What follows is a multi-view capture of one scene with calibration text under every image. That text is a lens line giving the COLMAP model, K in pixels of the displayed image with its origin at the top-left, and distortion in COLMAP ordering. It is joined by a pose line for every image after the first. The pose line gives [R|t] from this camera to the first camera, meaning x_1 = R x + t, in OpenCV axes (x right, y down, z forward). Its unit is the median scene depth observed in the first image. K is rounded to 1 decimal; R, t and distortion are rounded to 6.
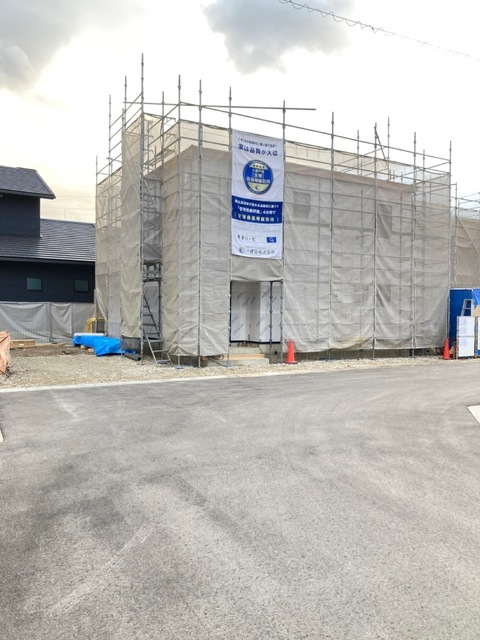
lens RADIAL K [[513.2, 0, 240.0], [0, 513.2, 320.0], [0, 0, 1]] dist [-0.000140, -0.000267]
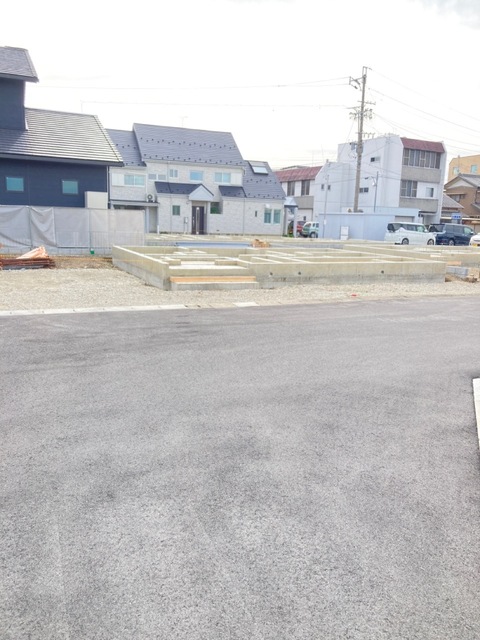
lens RADIAL K [[525.5, 0, 240.0], [0, 525.5, 320.0], [0, 0, 1]] dist [0.005235, 0.002471]
pose [[0.995250, 0.040374, -0.088588, 0.074449], [-0.024756, 0.984996, 0.170790, -0.004857], [0.094154, -0.167786, 0.981317, 0.118151]]
